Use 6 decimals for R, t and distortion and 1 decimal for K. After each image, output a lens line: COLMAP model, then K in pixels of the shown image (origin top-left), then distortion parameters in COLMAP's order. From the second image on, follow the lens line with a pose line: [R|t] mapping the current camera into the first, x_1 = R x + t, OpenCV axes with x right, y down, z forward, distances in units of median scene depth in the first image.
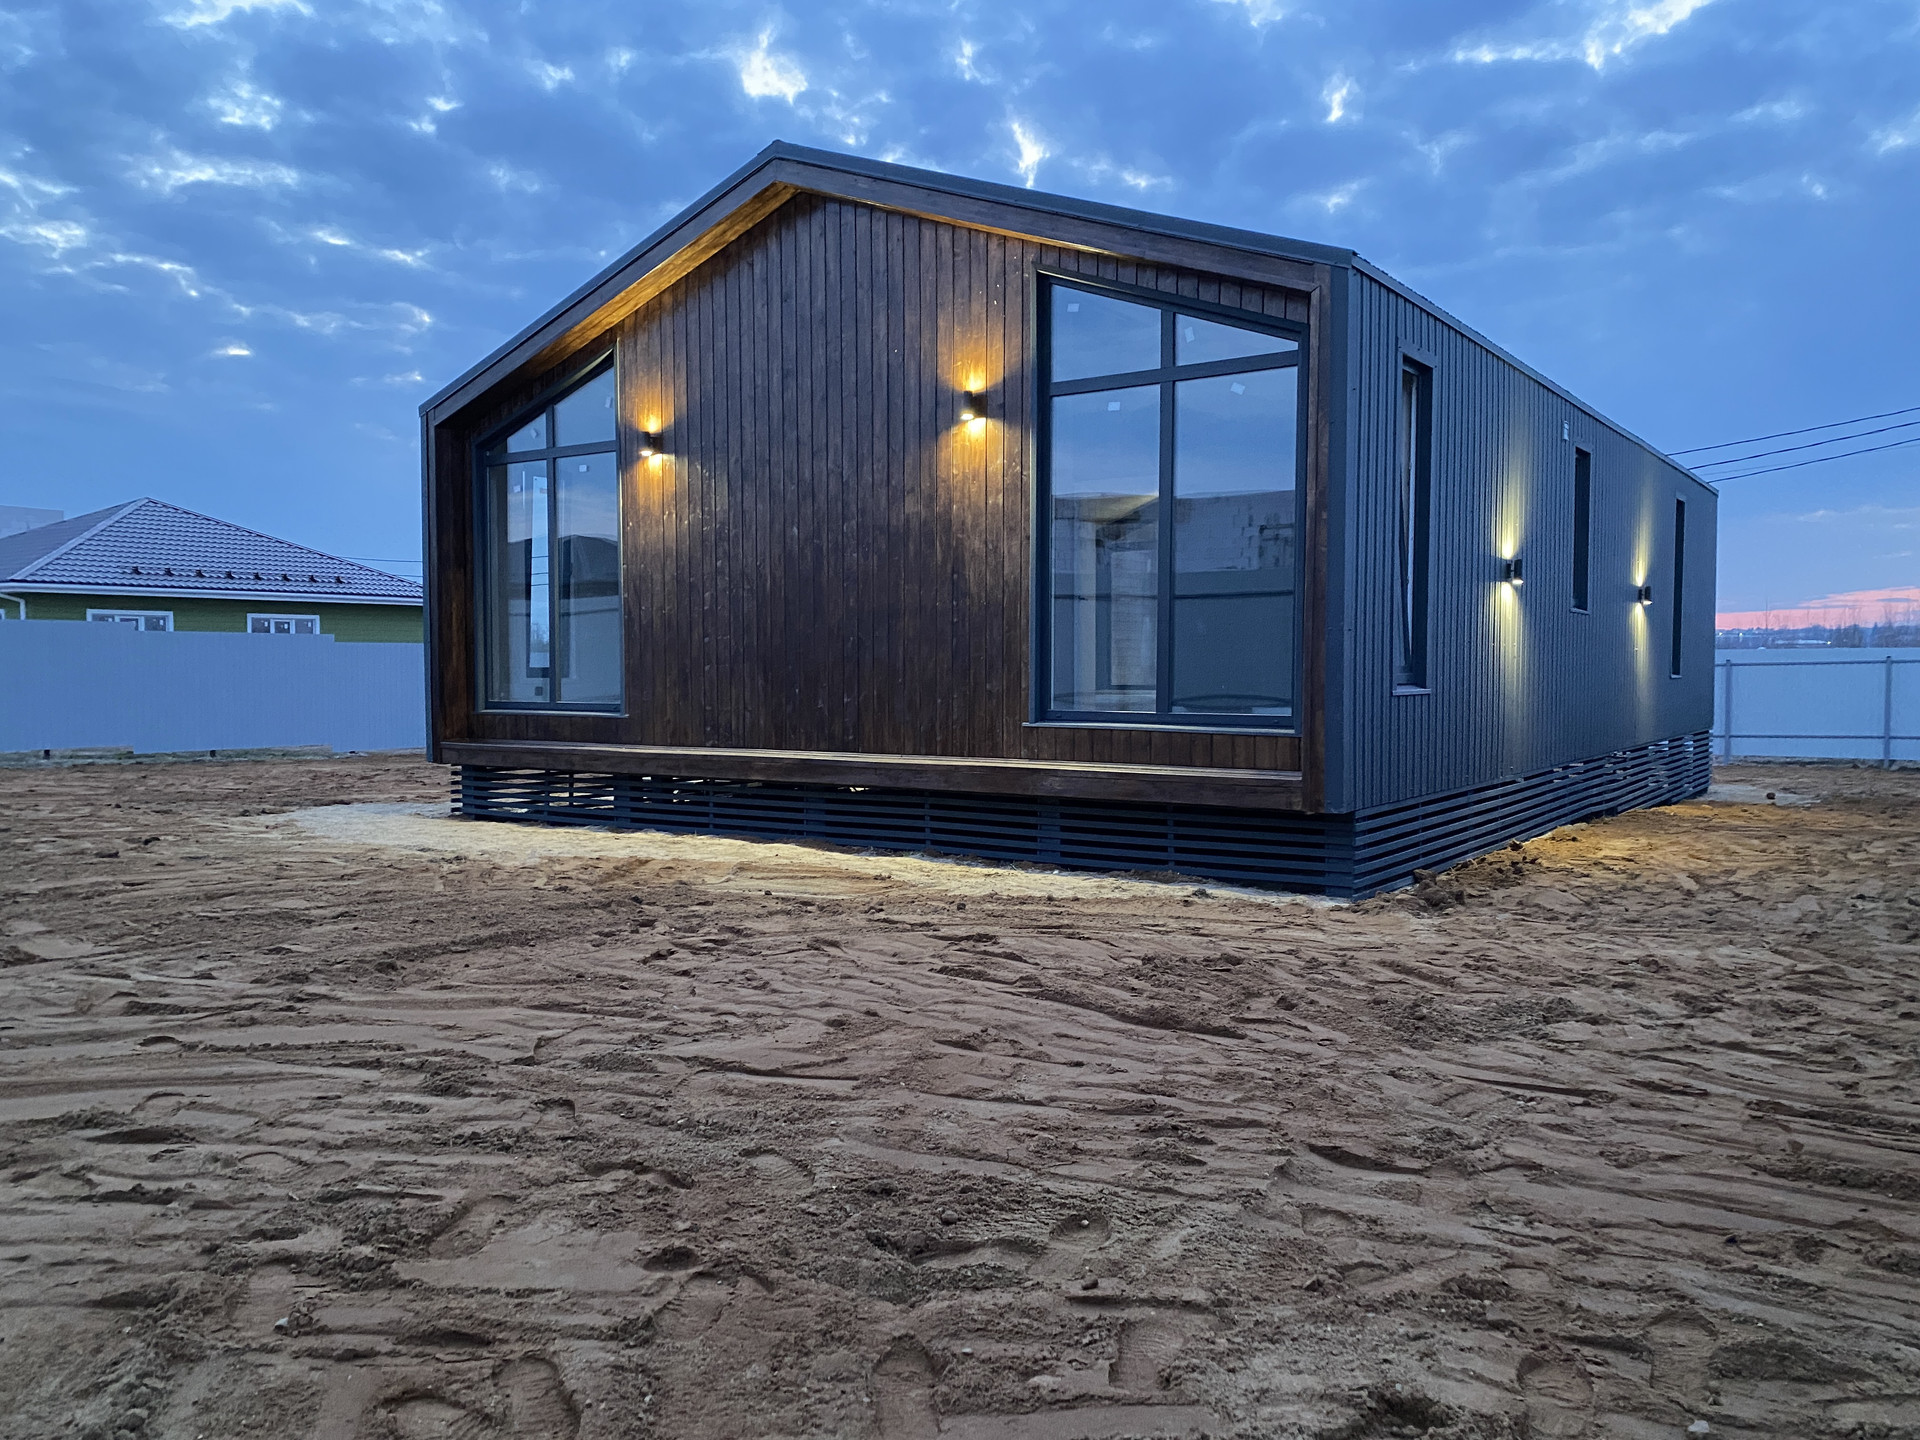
lens RADIAL K [[1459.0, 0, 949.4], [0, 1459.0, 721.9], [0, 0, 1]] dist [0.053993, -0.029104]
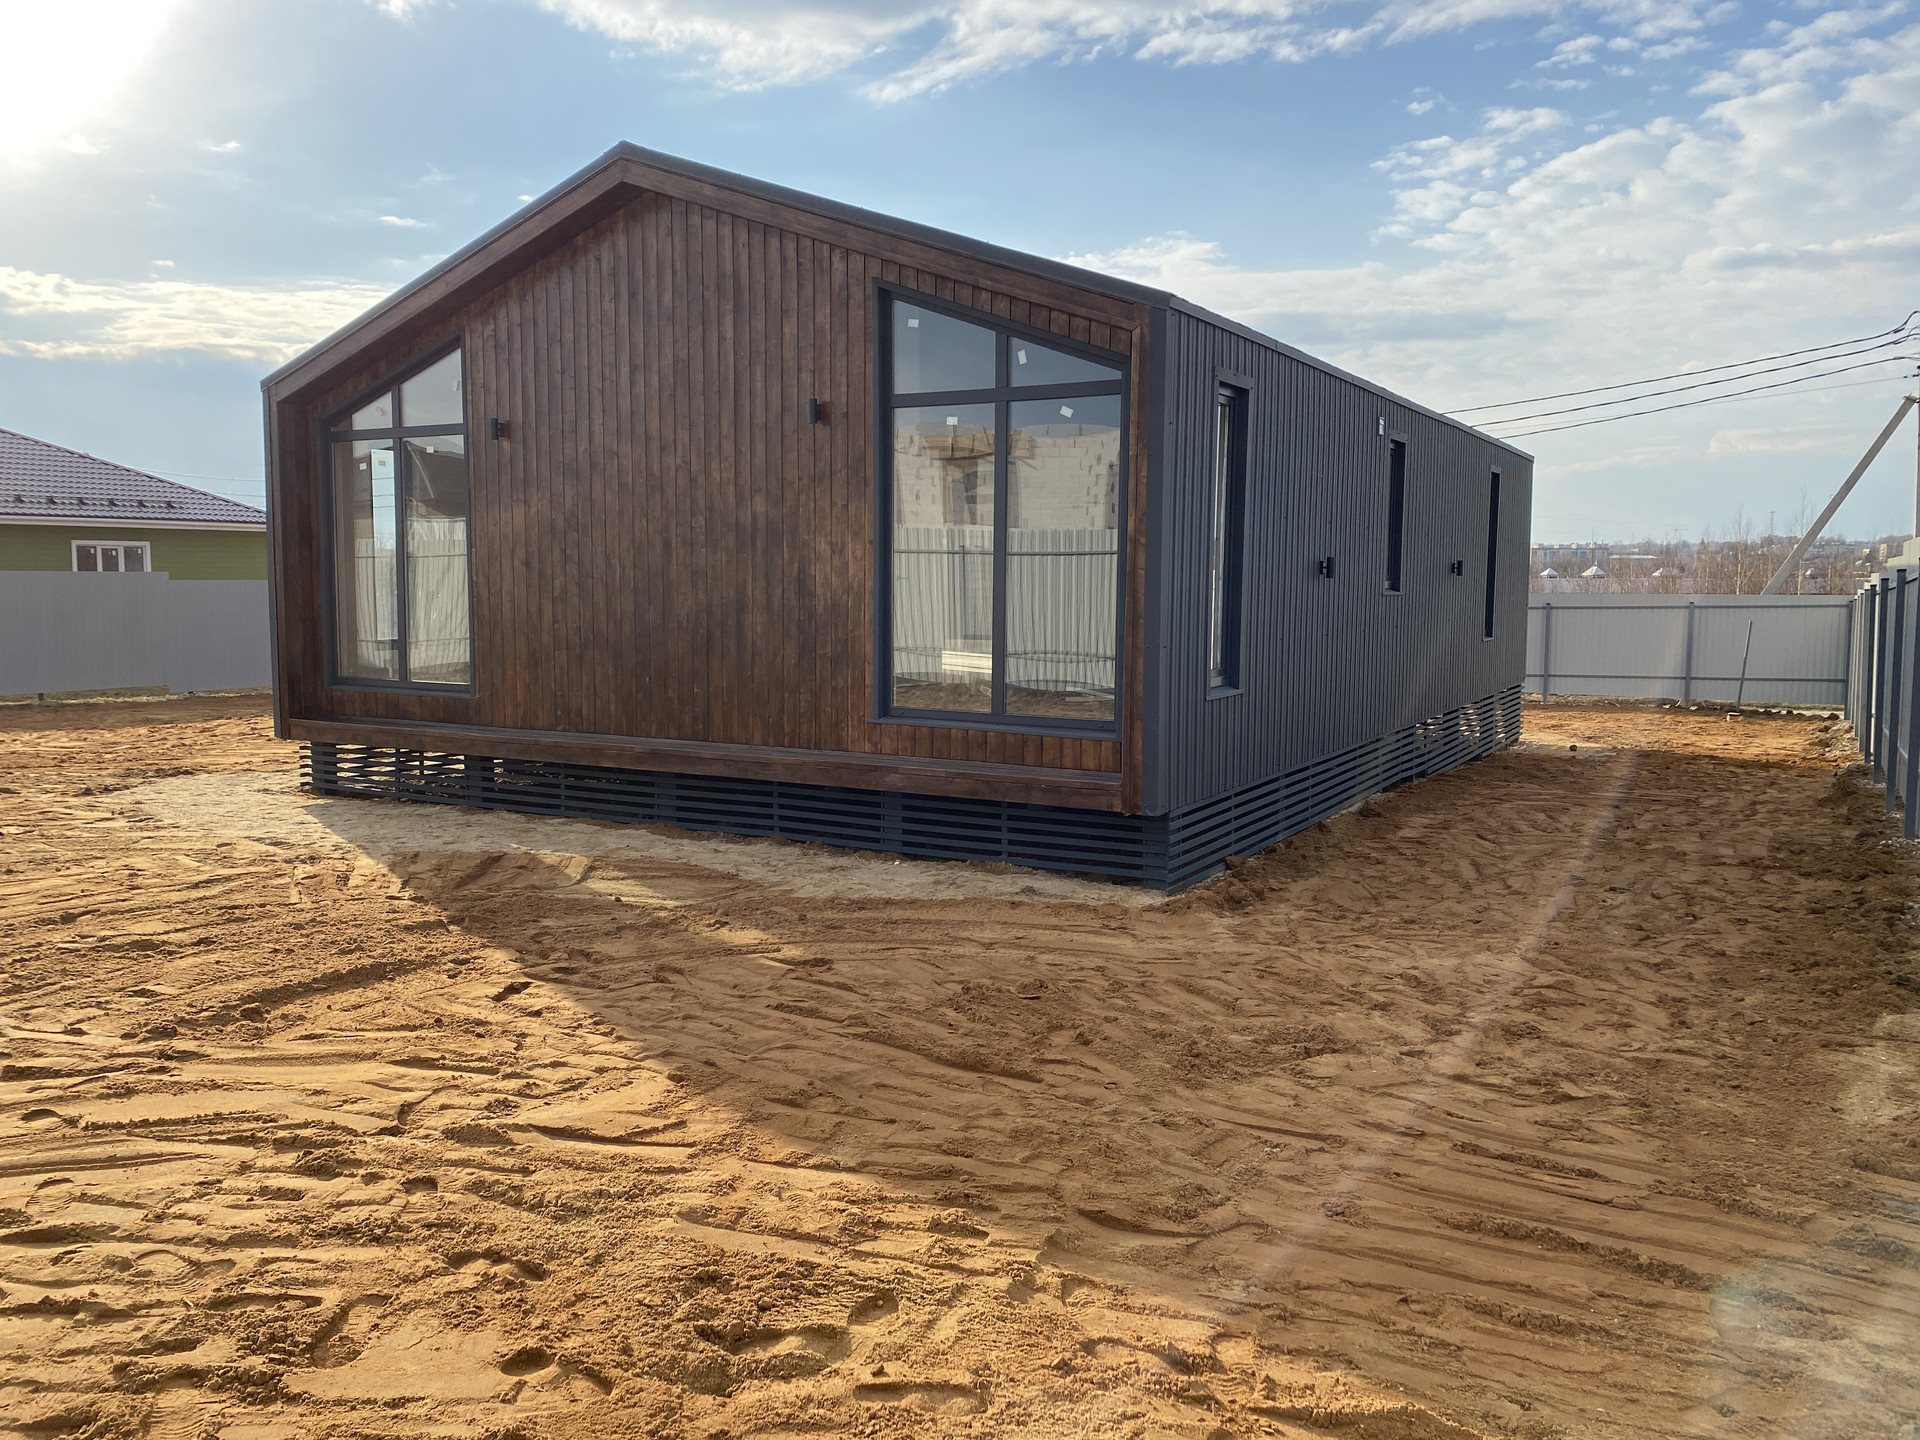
lens RADIAL K [[1459.0, 0, 919.4], [0, 1459.0, 708.4], [0, 0, 1]] dist [0.053993, -0.029104]
pose [[0.997120, -0.001045, 0.075831, 0.018782], [-0.002362, 0.998992, 0.044821, -0.106489], [-0.075801, -0.044871, 0.996113, -0.092152]]
